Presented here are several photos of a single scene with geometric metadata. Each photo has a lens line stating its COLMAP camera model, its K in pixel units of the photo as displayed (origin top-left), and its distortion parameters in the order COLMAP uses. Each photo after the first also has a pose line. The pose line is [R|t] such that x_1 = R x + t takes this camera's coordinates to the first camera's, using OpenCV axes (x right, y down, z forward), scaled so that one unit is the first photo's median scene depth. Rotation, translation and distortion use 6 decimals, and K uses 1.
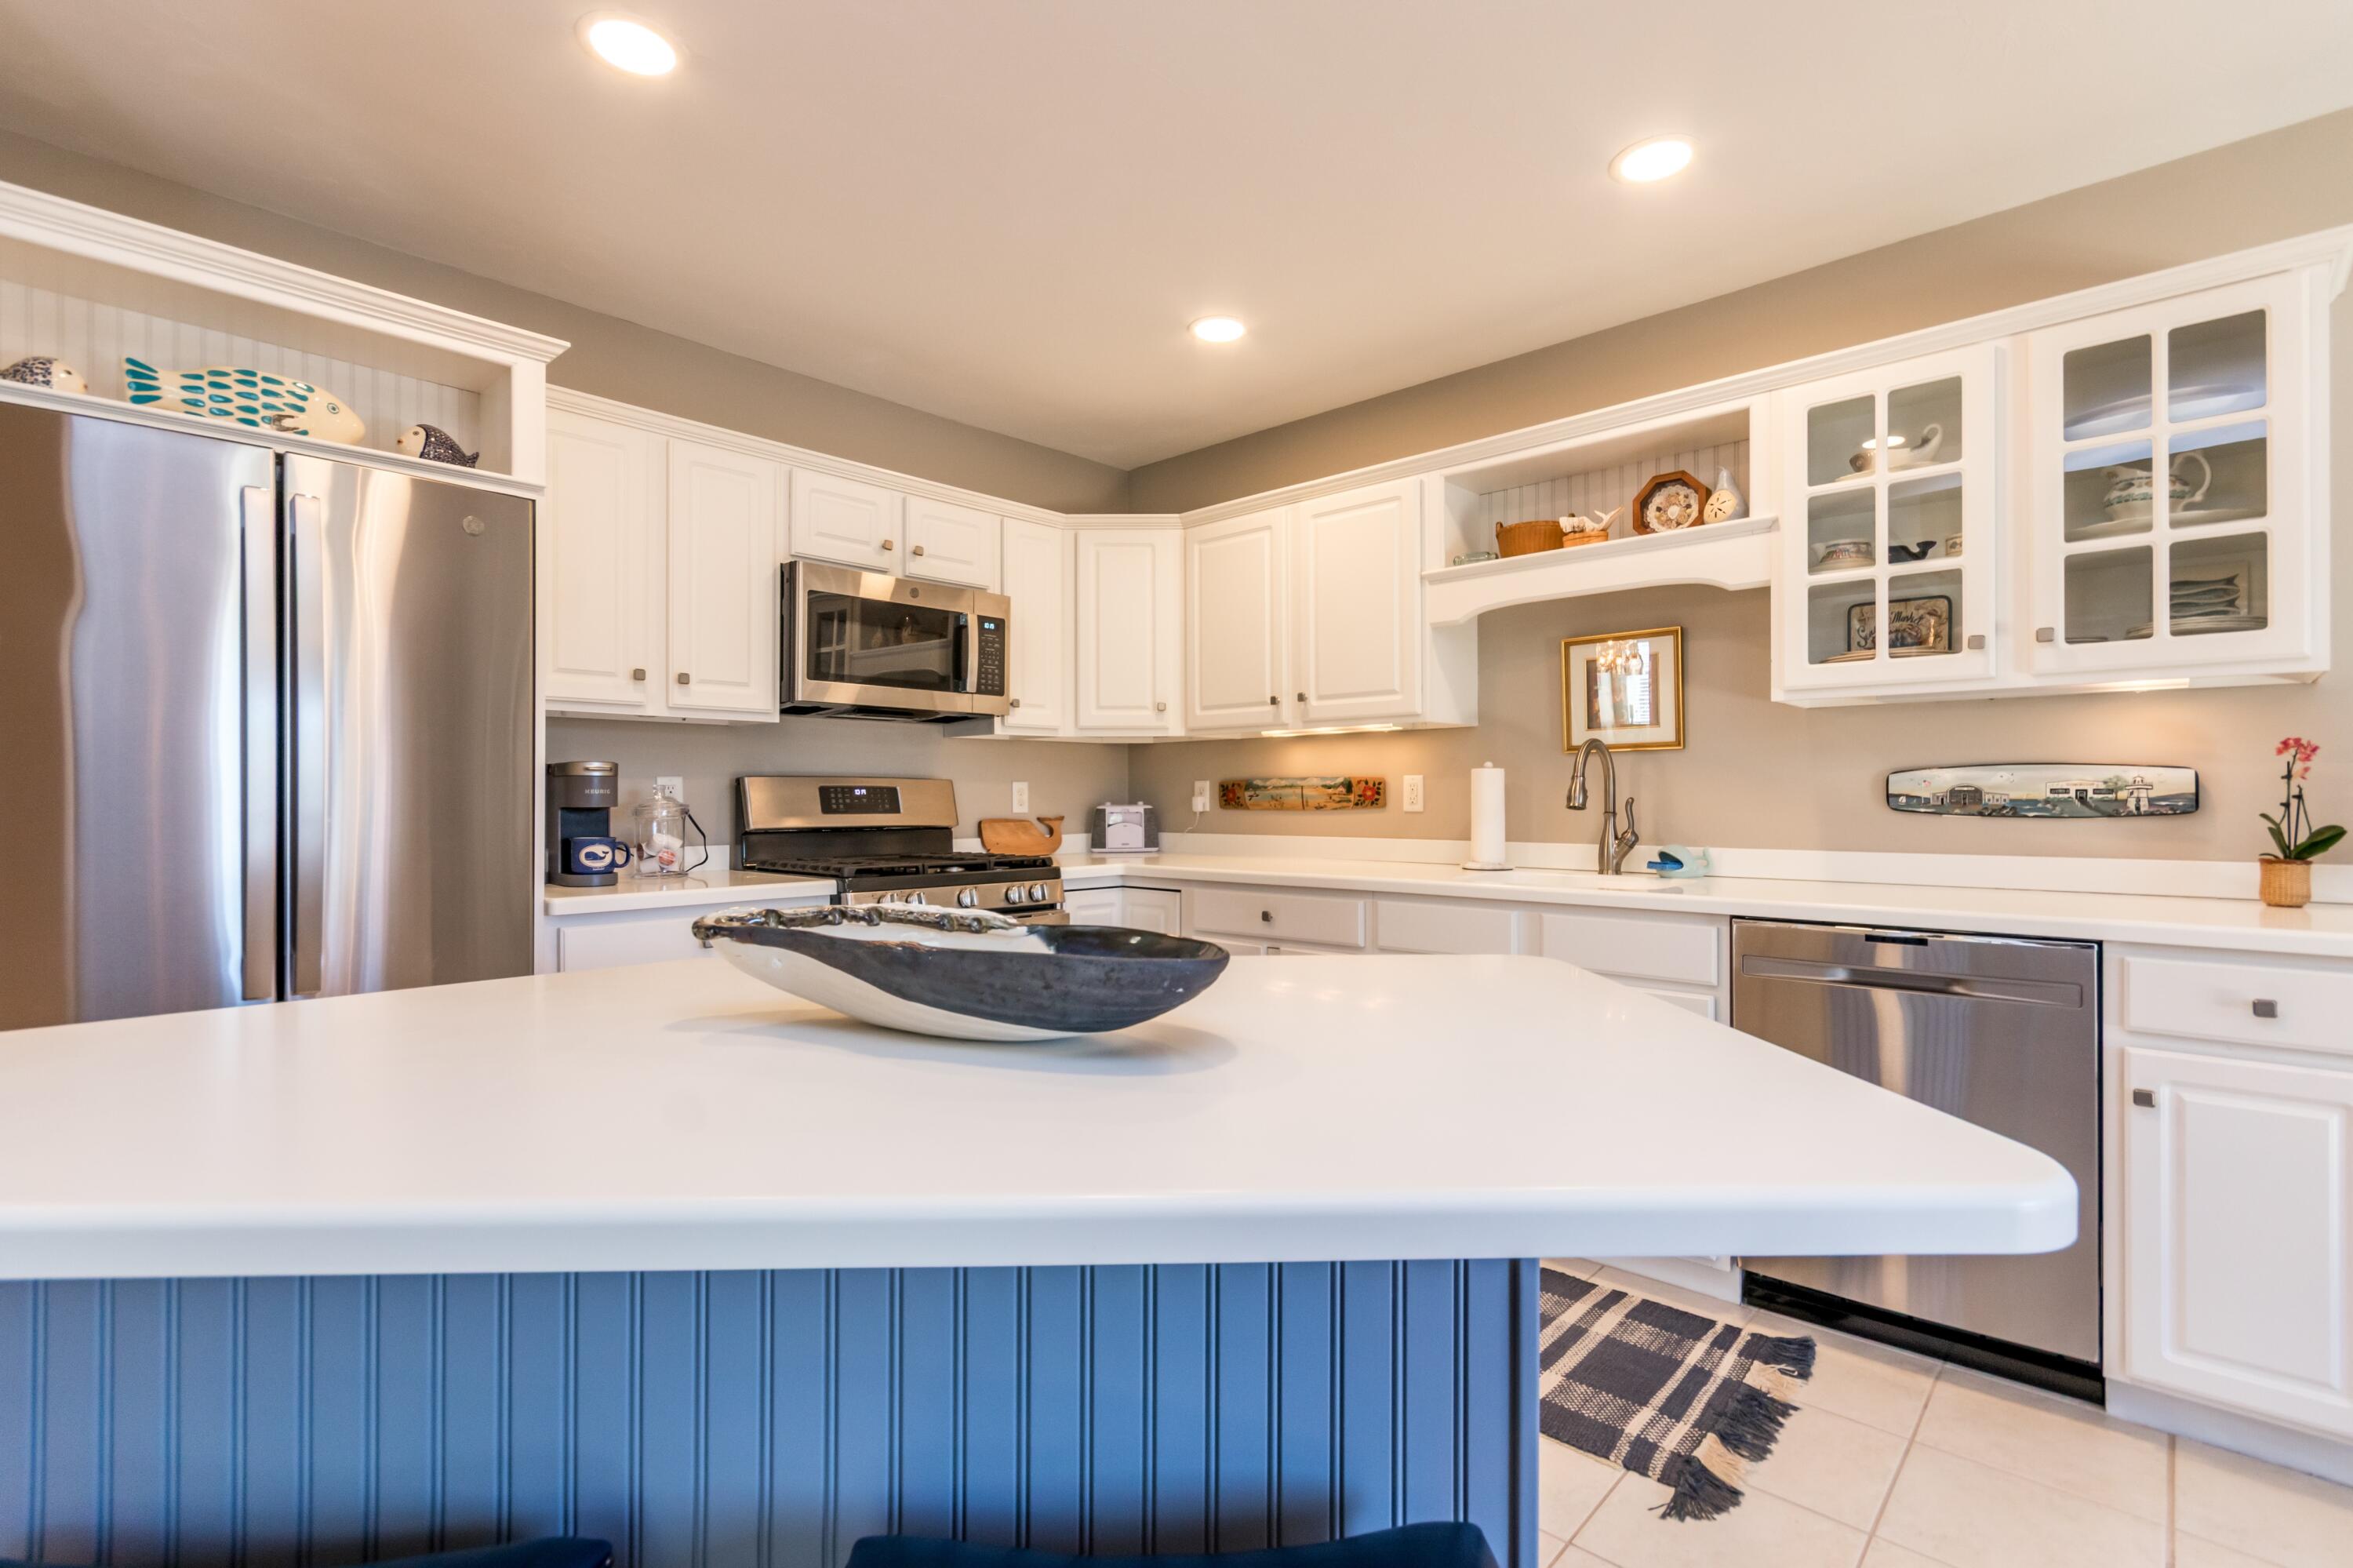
lens RADIAL K [[1084.6, 0, 1174.3], [0, 1084.6, 793.5], [0, 0, 1]] dist [-0.003759, 0.002549]
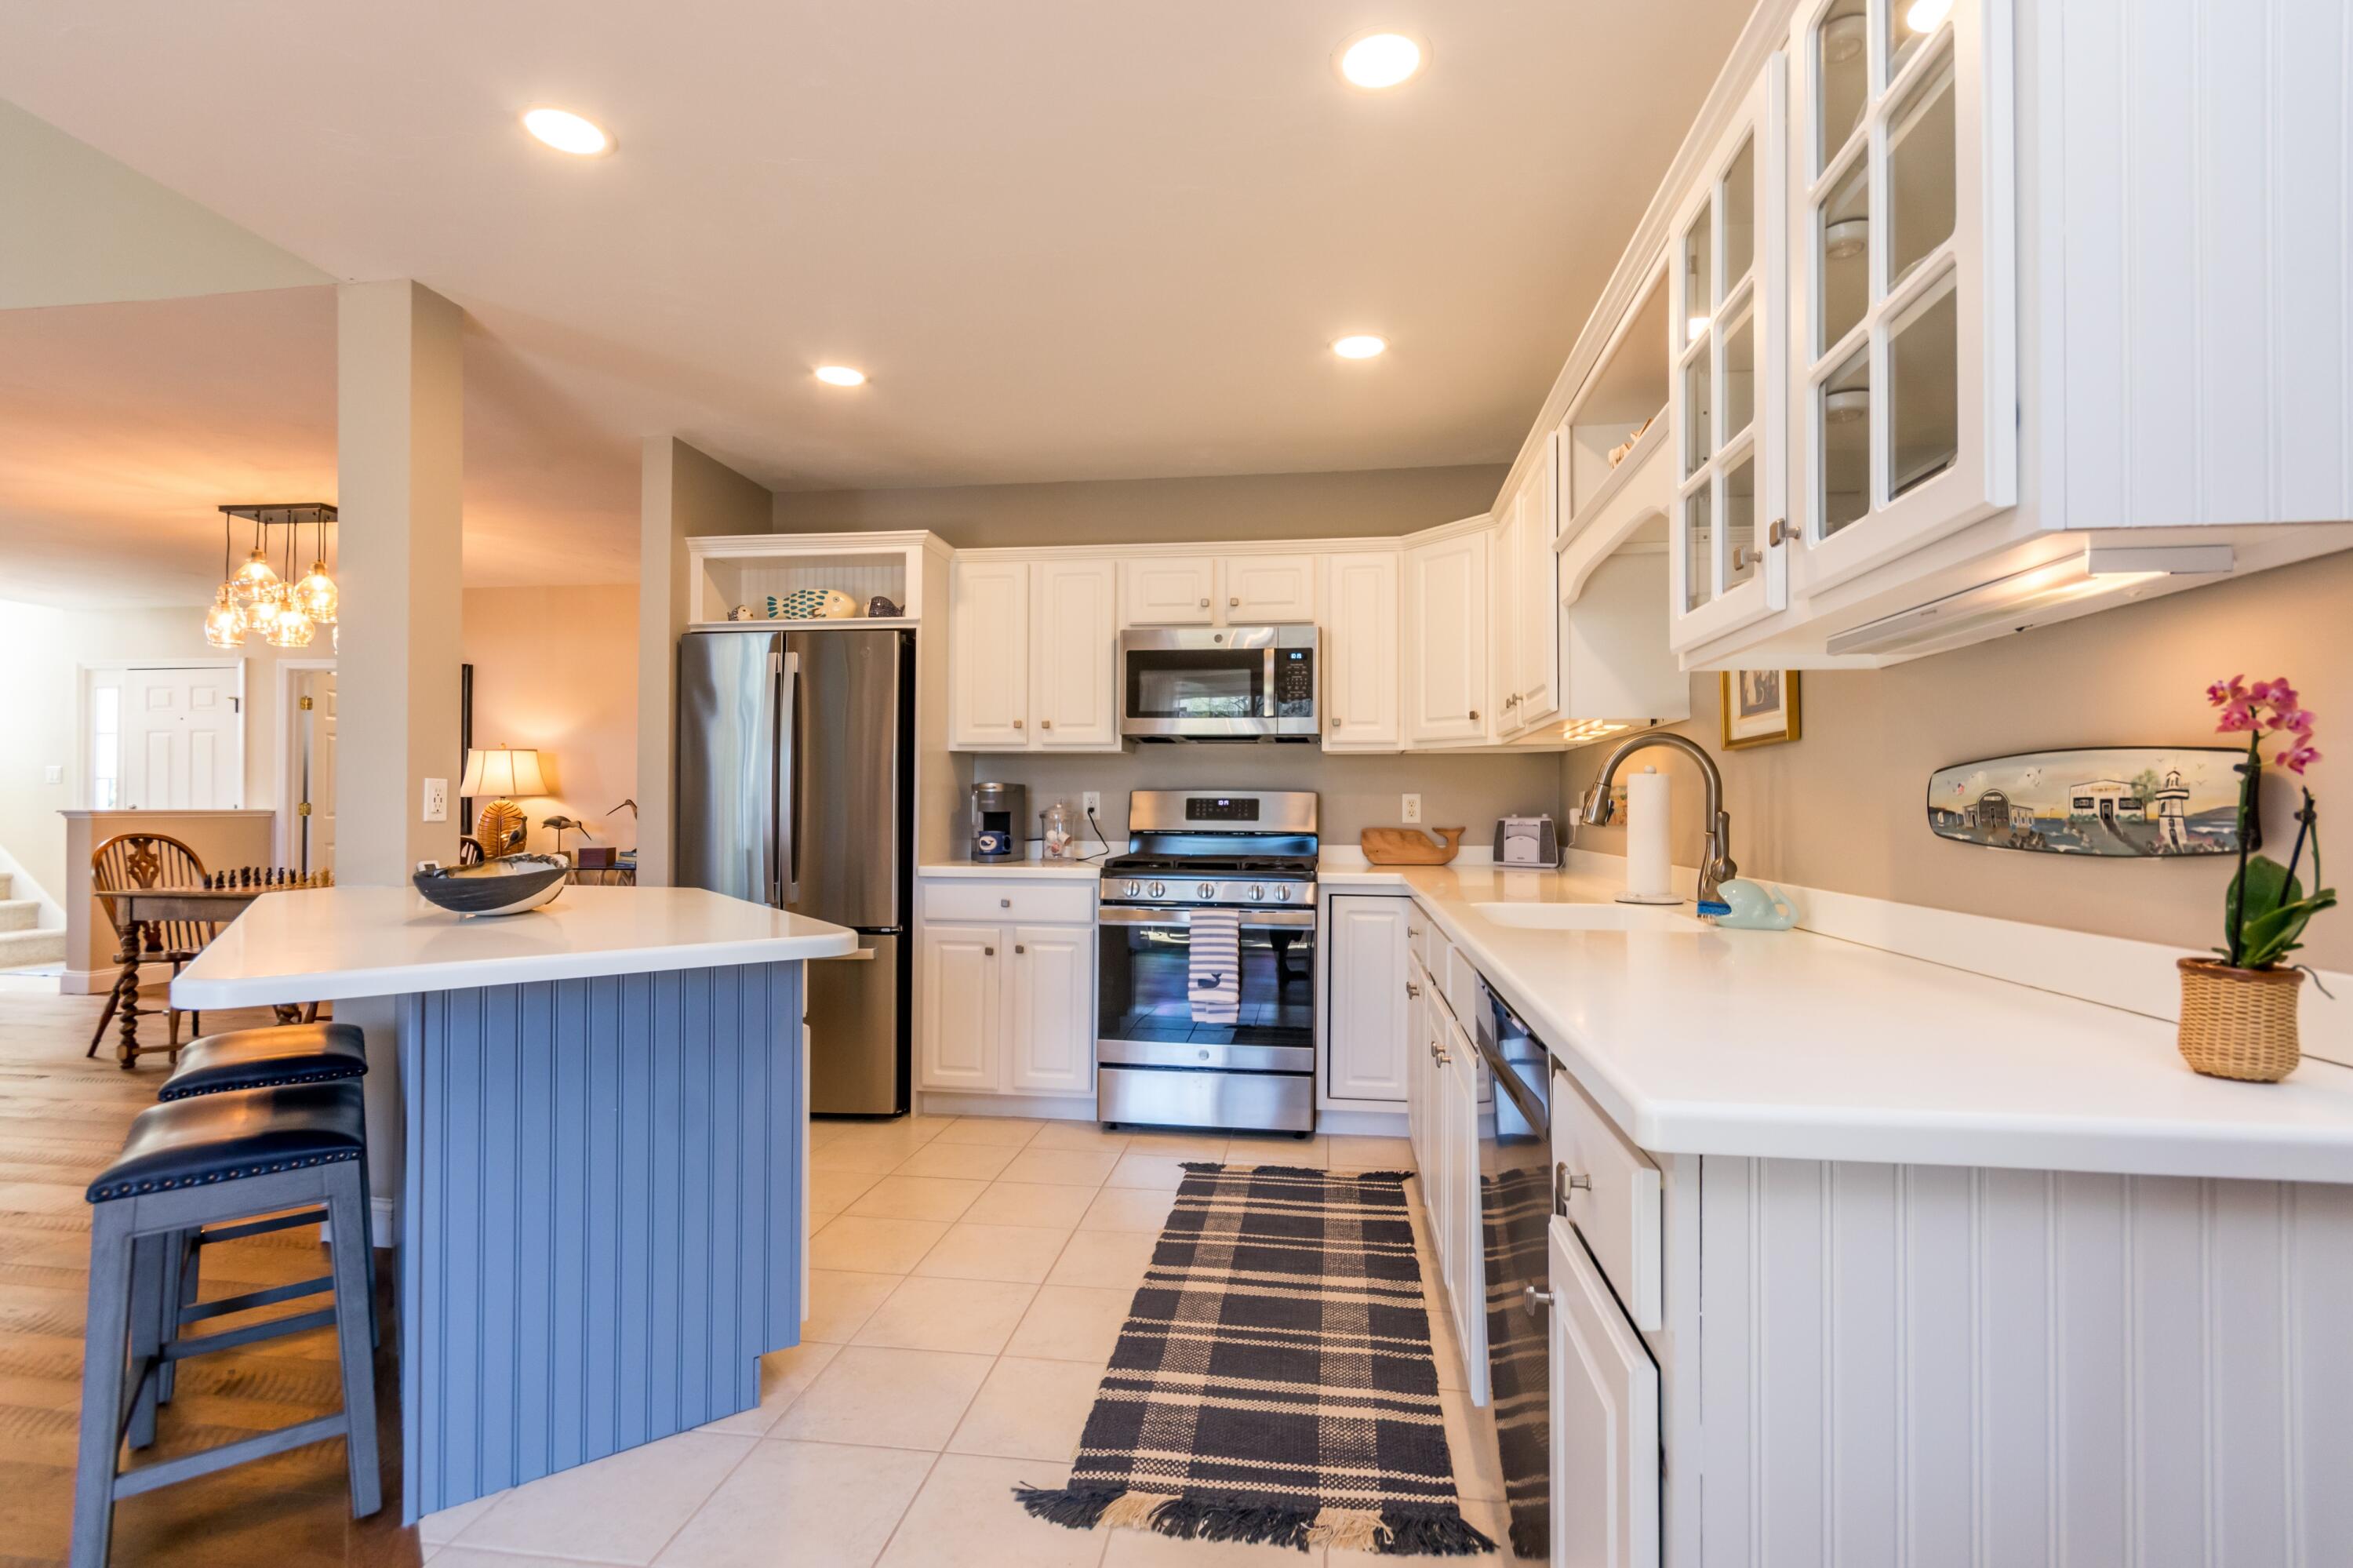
lens RADIAL K [[1084.6, 0, 1177.7], [0, 1084.6, 791.7], [0, 0, 1]] dist [-0.003759, 0.002549]
pose [[0.572563, -0.007382, -0.819827, 0.825178], [-0.003011, 0.999934, -0.011106, -0.000422], [0.819855, 0.008827, 0.572503, 0.304076]]
